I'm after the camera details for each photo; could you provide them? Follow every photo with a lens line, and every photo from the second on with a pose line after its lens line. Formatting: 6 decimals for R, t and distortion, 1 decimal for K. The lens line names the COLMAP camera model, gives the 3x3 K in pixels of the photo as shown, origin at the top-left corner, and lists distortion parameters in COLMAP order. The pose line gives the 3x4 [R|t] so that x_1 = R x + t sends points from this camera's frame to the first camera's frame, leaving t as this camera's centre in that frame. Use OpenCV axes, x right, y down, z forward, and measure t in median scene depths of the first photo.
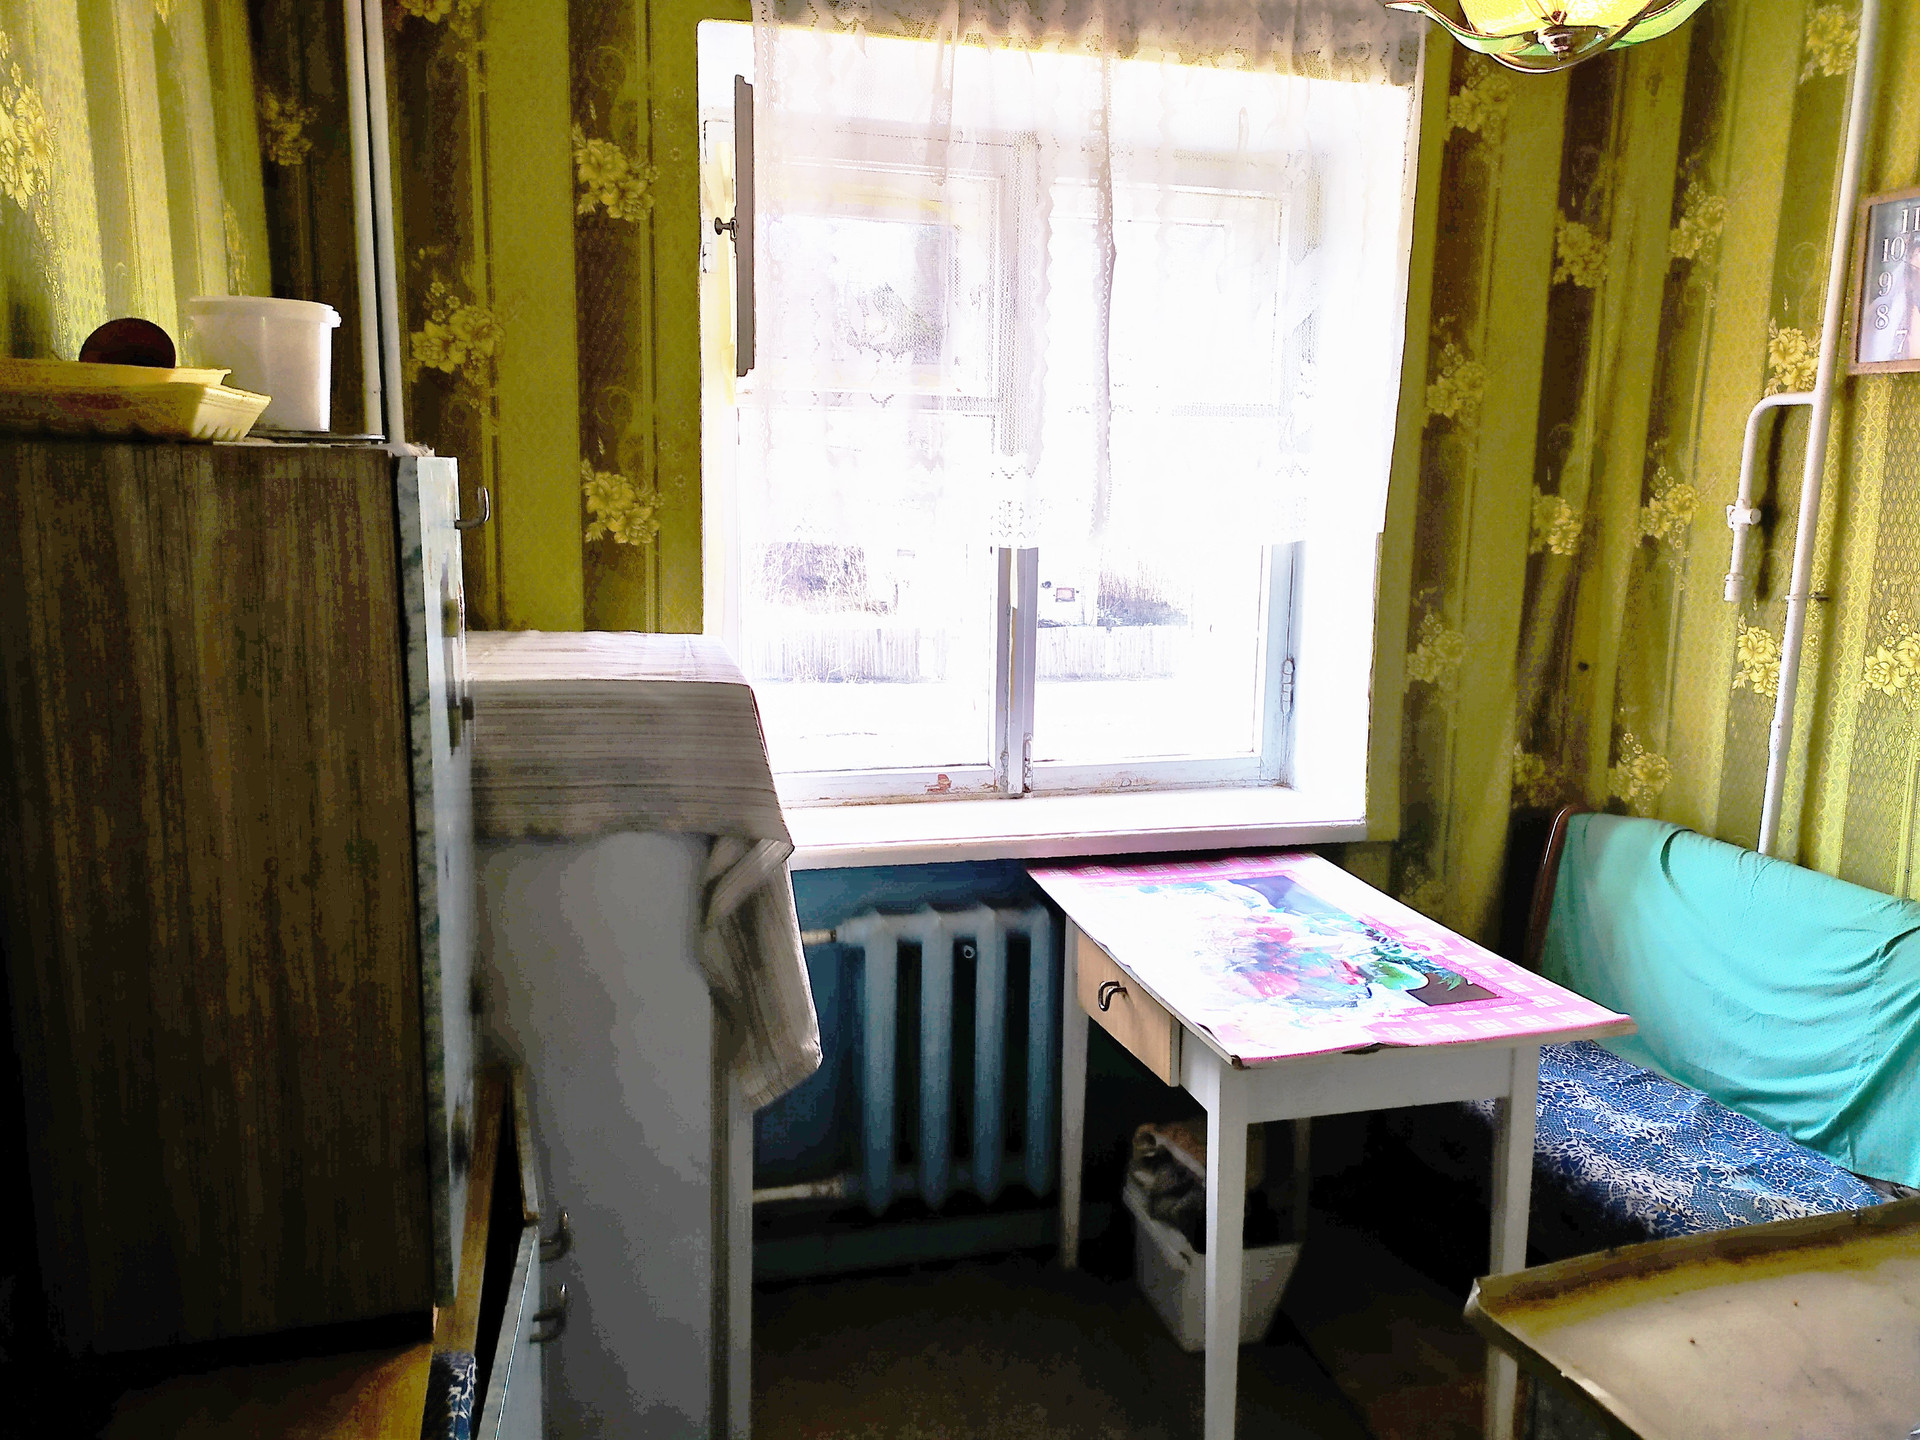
lens RADIAL K [[1409.4, 0, 960.0], [0, 1409.4, 720.0], [0, 0, 1]] dist [0.051220, -0.035507]
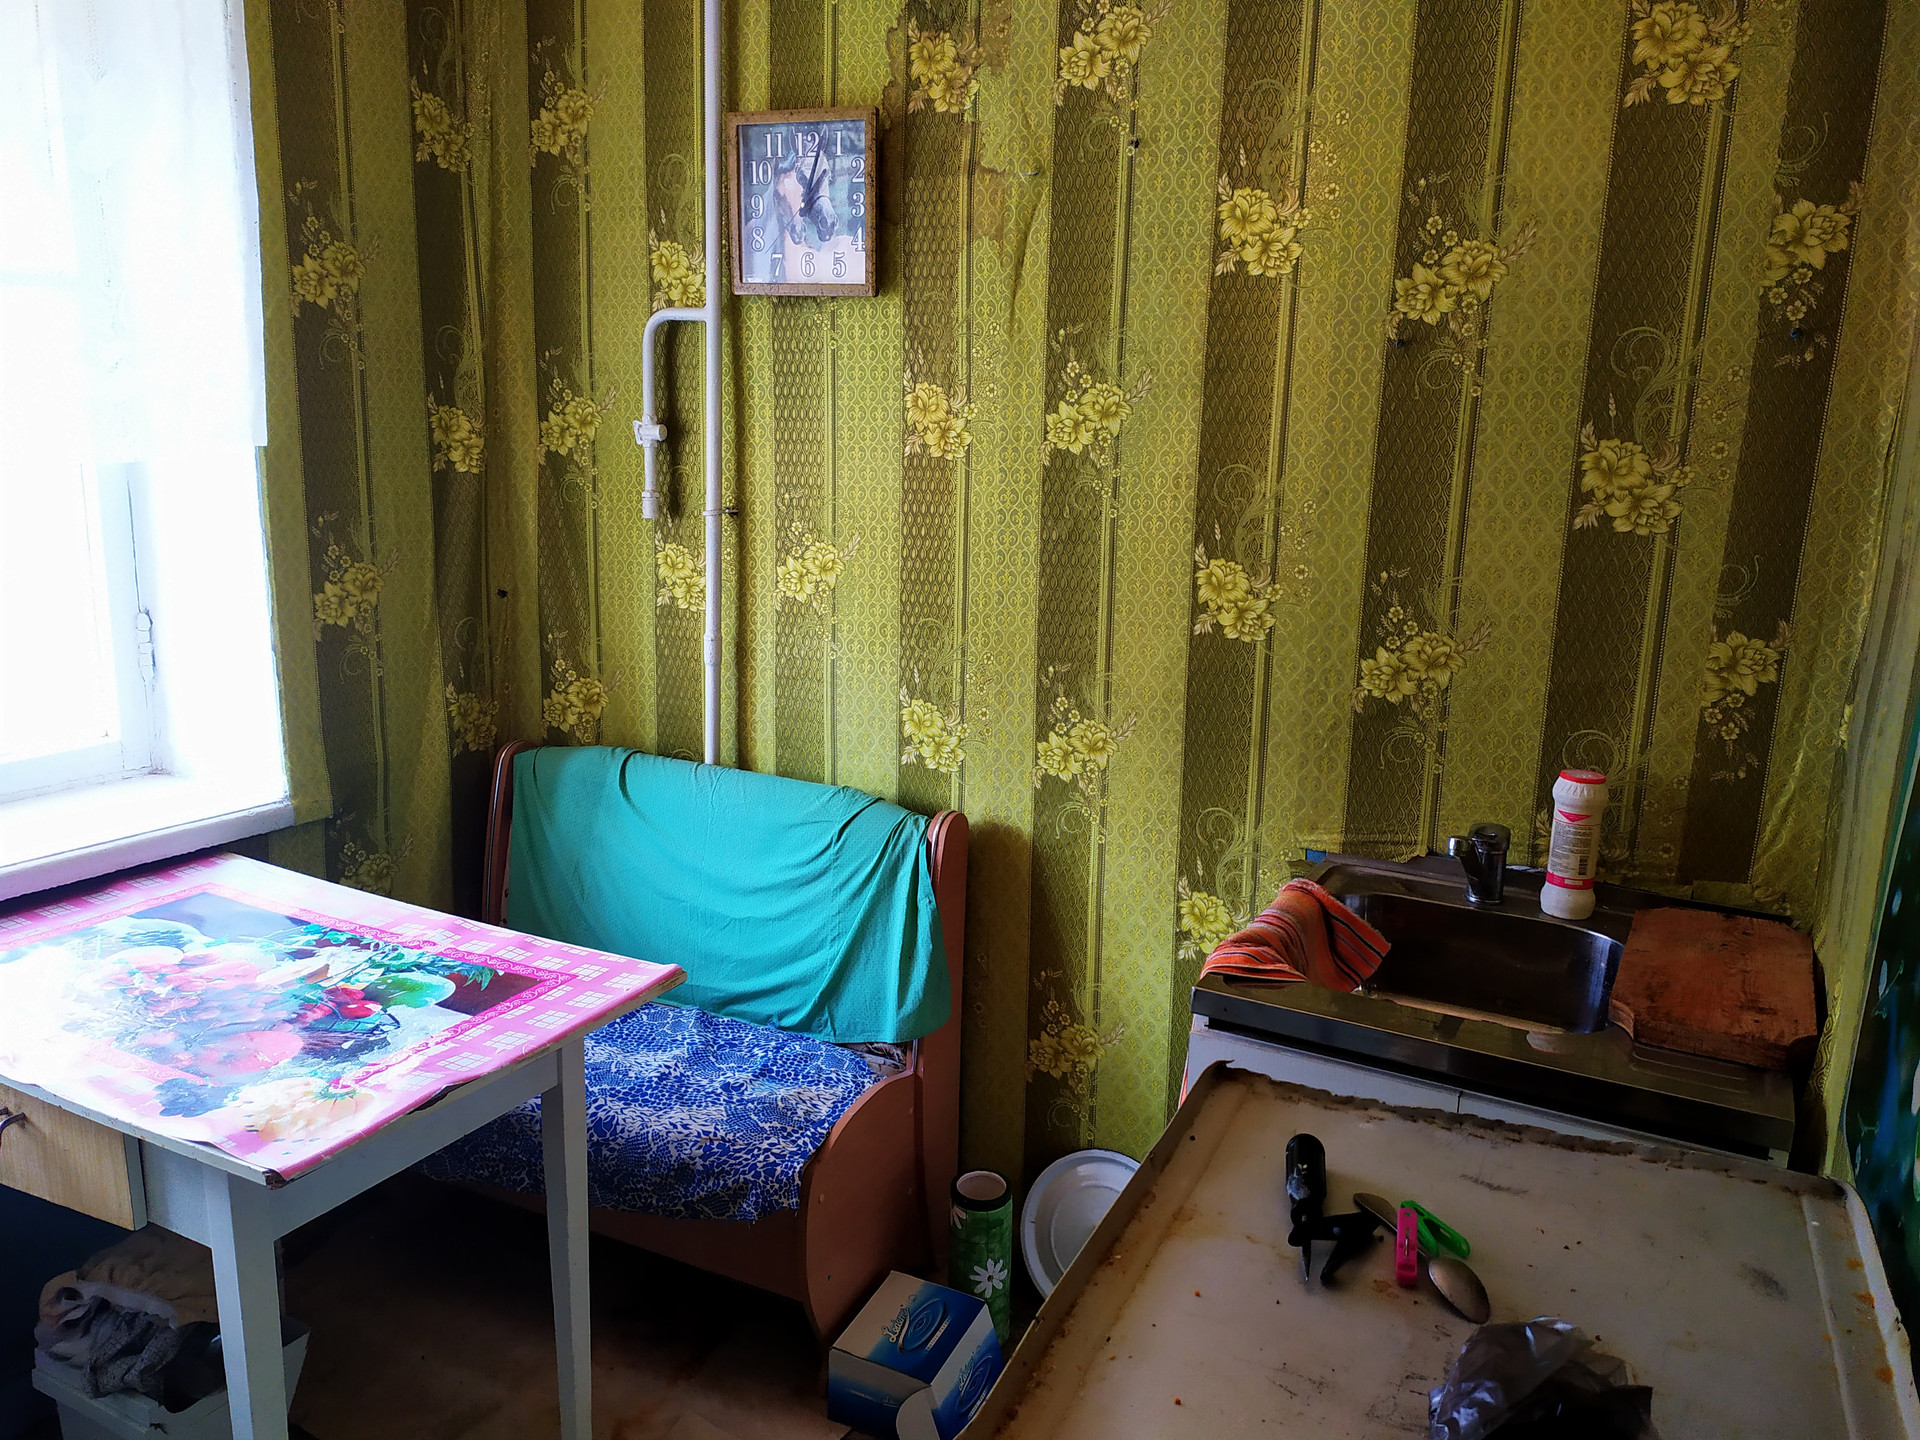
lens RADIAL K [[1409.4, 0, 960.0], [0, 1409.4, 720.0], [0, 0, 1]] dist [0.051220, -0.035507]
pose [[0.677961, -0.142814, 0.721092, -0.046912], [0.100156, 0.989744, 0.101856, -0.024508], [-0.728243, 0.003167, 0.685312, 0.178500]]
